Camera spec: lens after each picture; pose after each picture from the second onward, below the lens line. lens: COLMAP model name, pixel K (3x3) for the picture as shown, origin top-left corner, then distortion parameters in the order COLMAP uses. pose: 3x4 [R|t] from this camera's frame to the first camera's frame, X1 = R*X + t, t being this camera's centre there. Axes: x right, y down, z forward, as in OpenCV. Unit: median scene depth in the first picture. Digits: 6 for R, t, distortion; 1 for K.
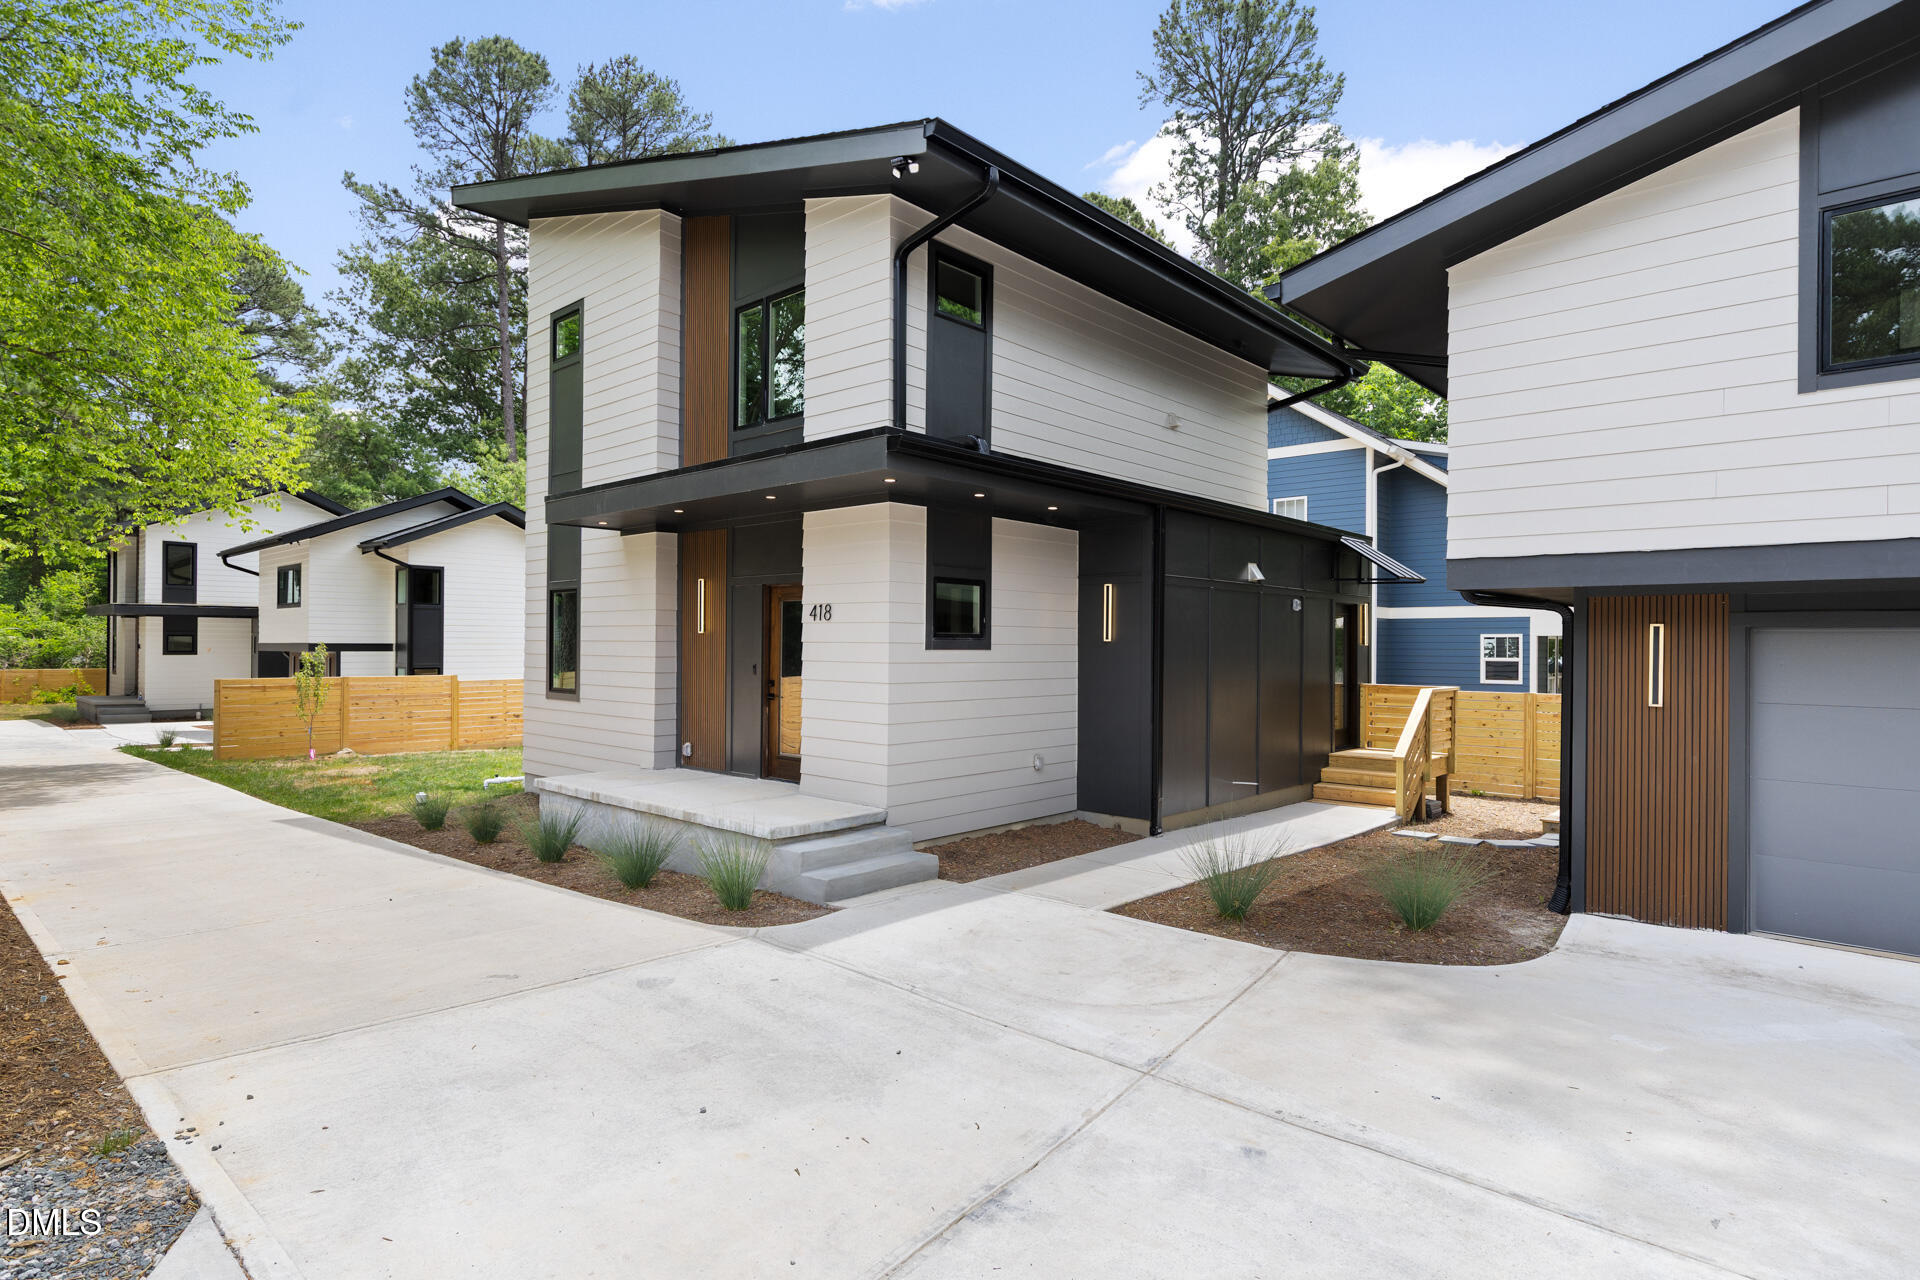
lens RADIAL K [[987.7, 0, 963.5], [0, 987.7, 630.6], [0, 0, 1]] dist [-0.000408, -0.000202]
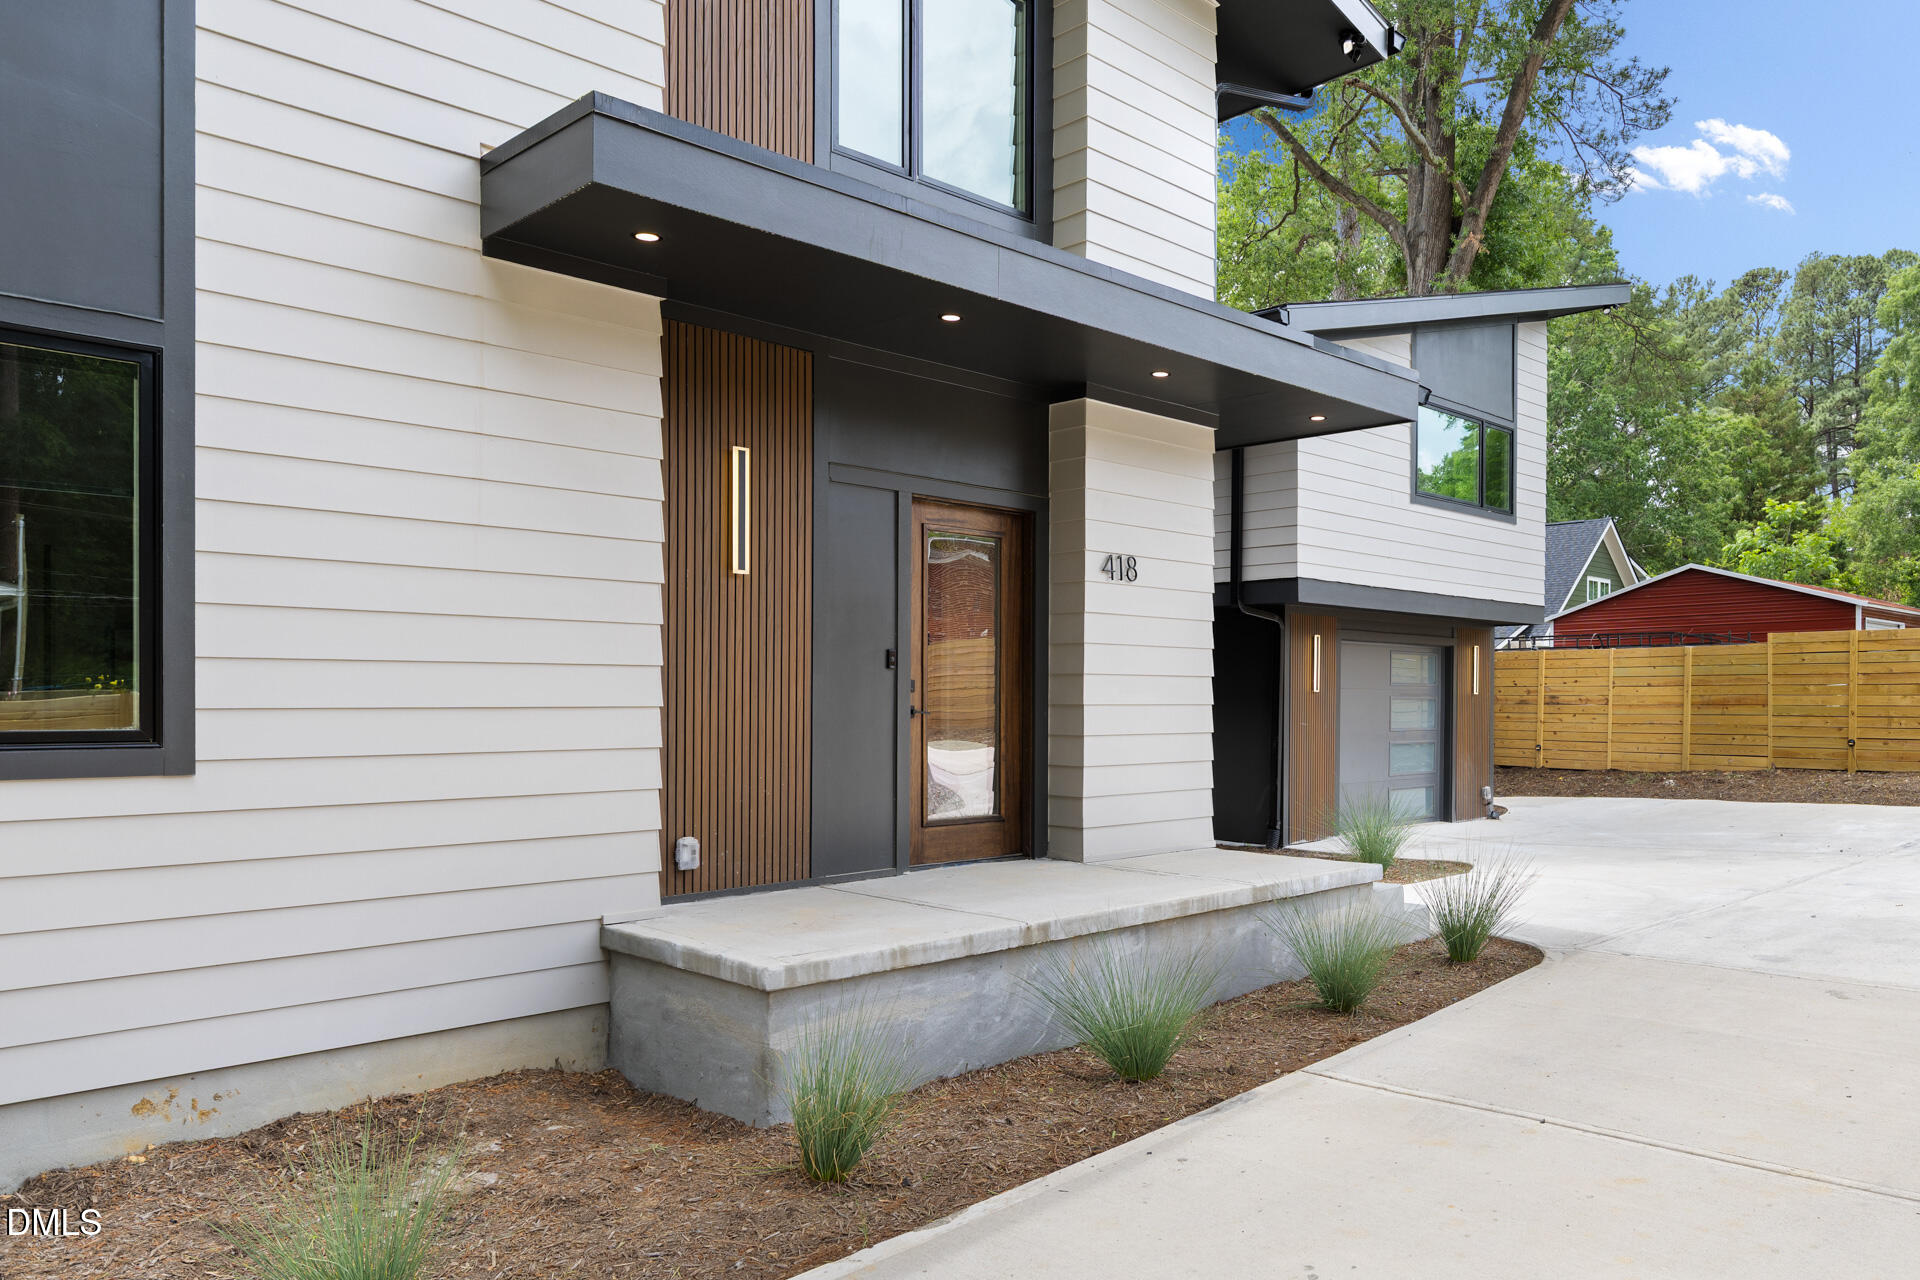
lens RADIAL K [[1445.6, 0, 965.6], [0, 1445.6, 698.5], [0, 0, 1]] dist [0.066910, 0.000583]
pose [[0.030092, -0.005449, 0.999532, -0.894557], [-0.015564, 0.999861, 0.005920, 0.051132], [-0.999426, -0.015735, 0.030003, 0.886311]]
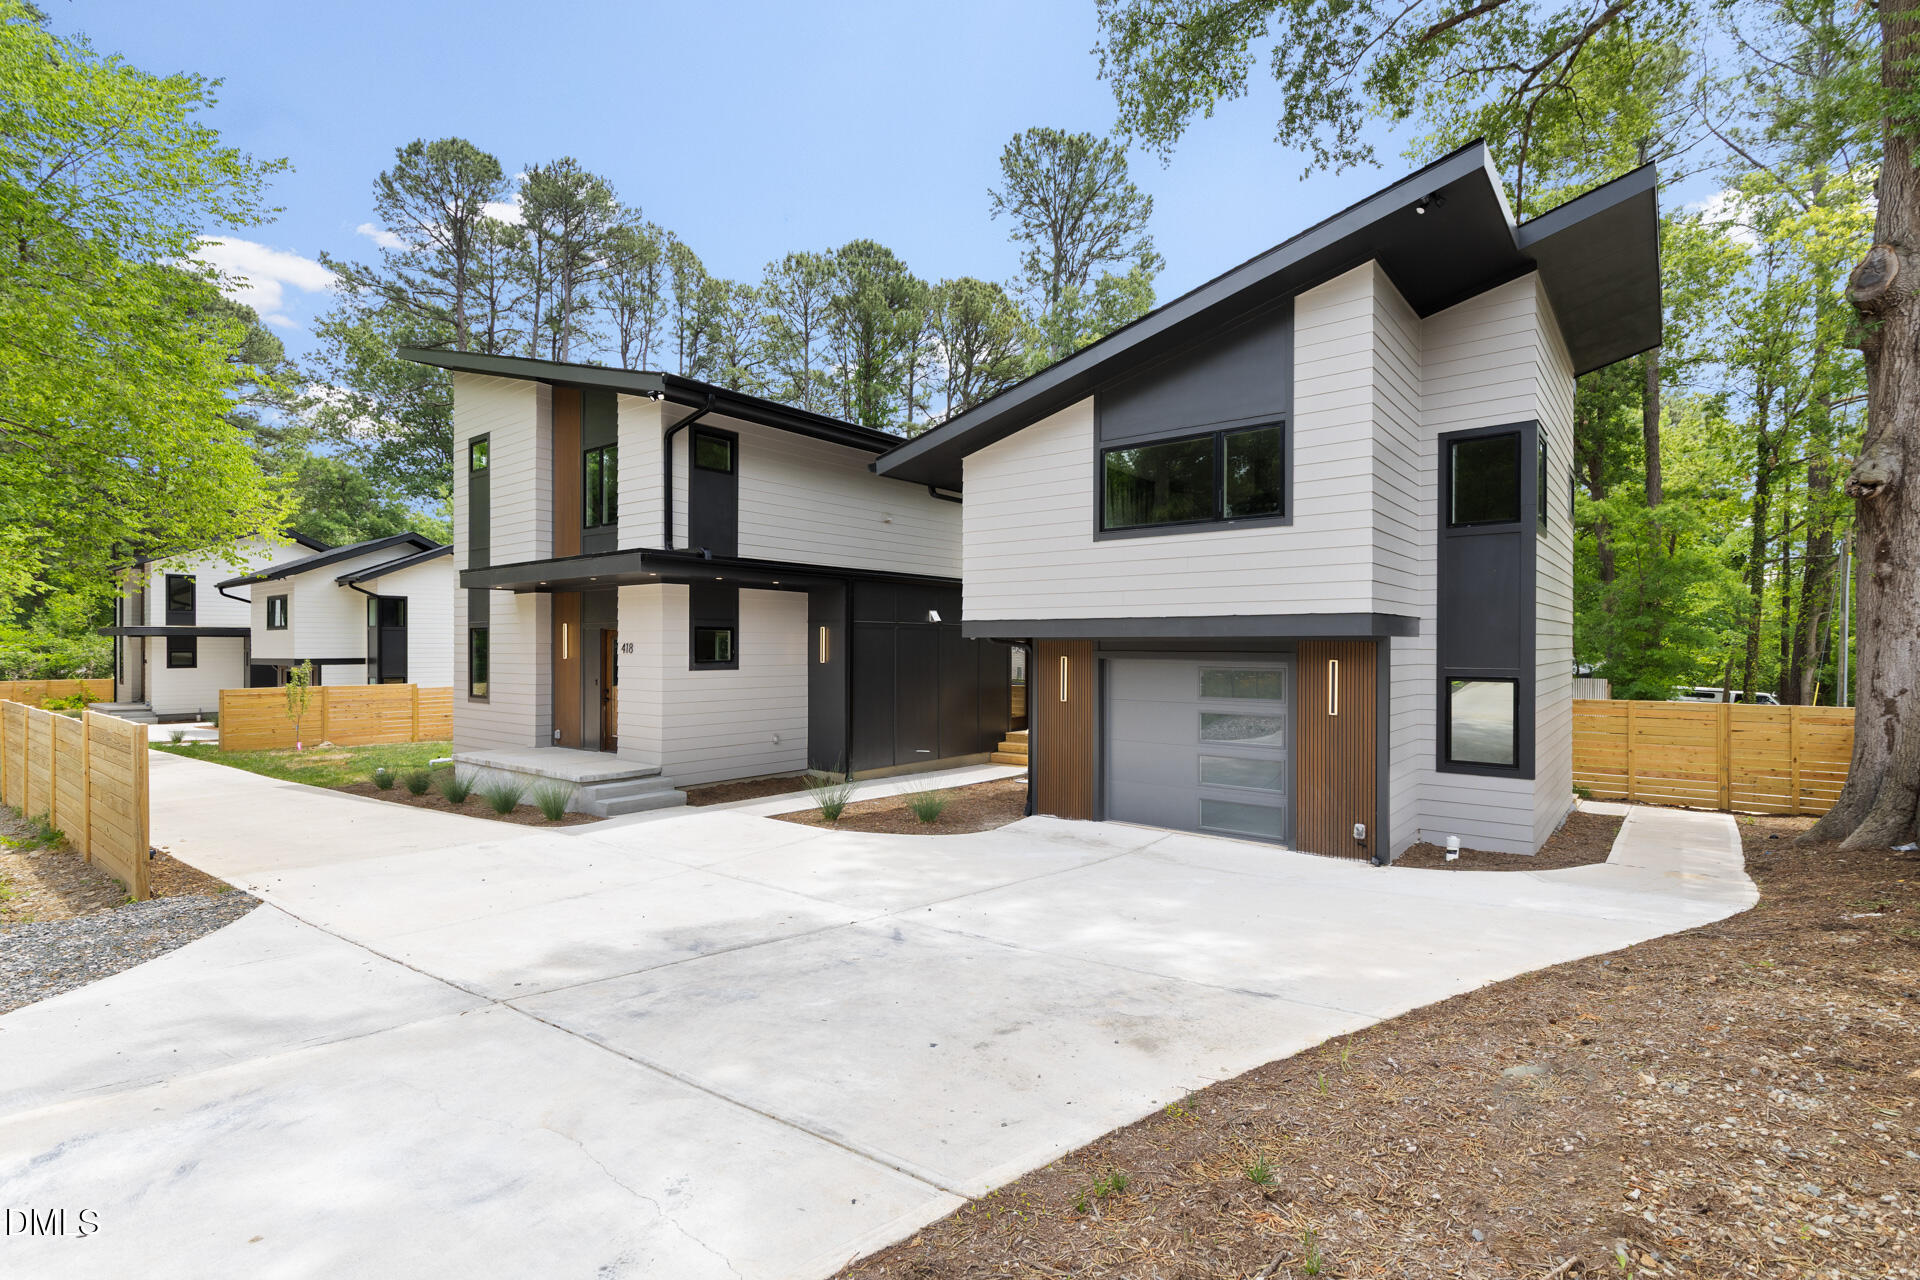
lens RADIAL K [[881.1, 0, 960.0], [0, 881.1, 640.0], [0, 0, 1]] dist [0.007983, 0.000284]
pose [[0.998070, -0.006388, 0.061775, 0.262001], [0.006017, 0.999963, 0.006178, -0.031253], [-0.061812, -0.005795, 0.998071, -0.410490]]
